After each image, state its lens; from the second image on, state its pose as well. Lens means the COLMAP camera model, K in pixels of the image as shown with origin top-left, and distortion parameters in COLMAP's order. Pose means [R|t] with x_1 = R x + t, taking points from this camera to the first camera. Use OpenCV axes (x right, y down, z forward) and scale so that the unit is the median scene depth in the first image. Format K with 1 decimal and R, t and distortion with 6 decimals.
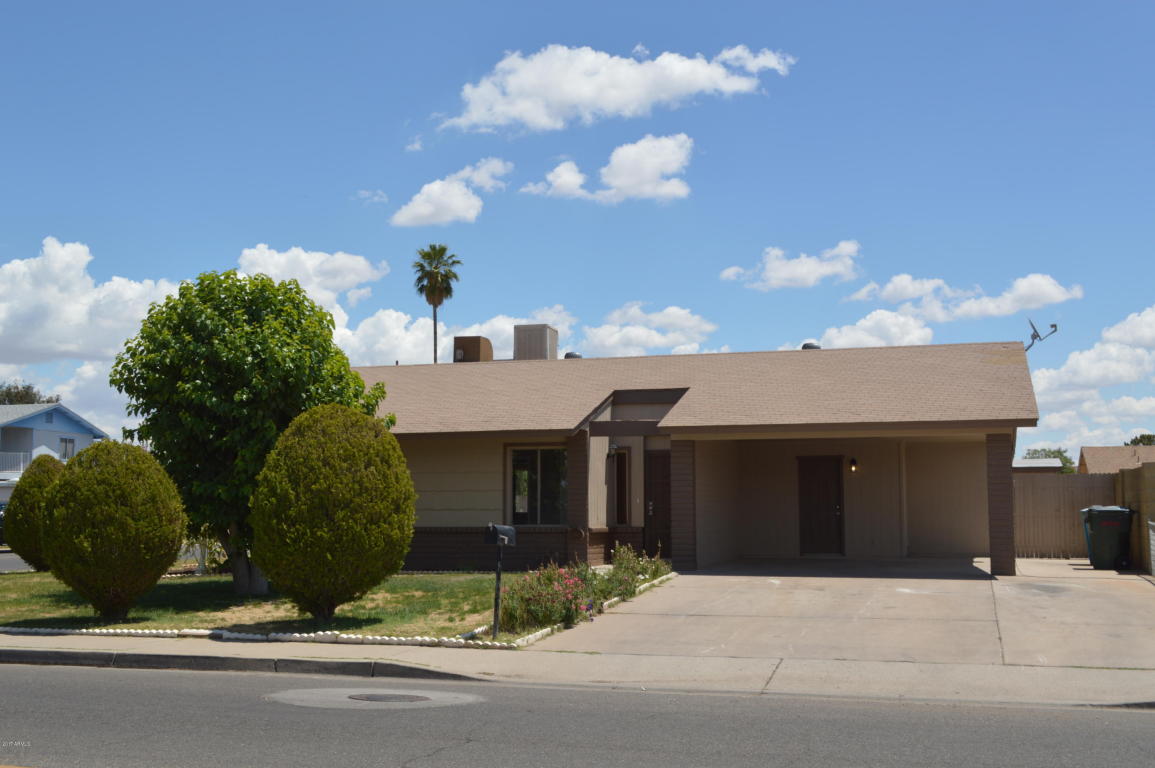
lens RADIAL K [[1303.4, 0, 577.5], [0, 1303.4, 384.0], [0, 0, 1]] dist [-0.015562, -0.008195]
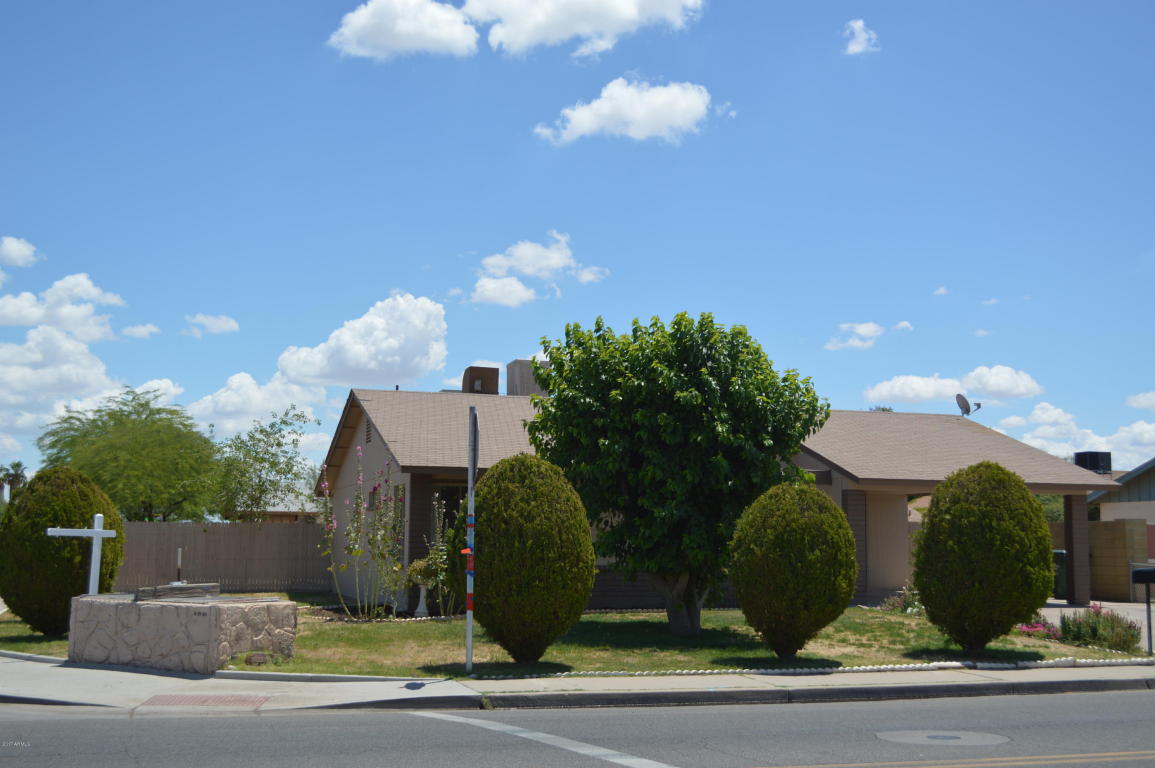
lens RADIAL K [[1390.9, 0, 577.5], [0, 1390.9, 384.0], [0, 0, 1]] dist [-0.023634, -0.020379]
pose [[0.821204, 0.076266, 0.565515, -0.783580], [-0.067651, 0.997051, -0.036225, 0.010879], [-0.566610, -0.008509, 0.823942, 0.132257]]
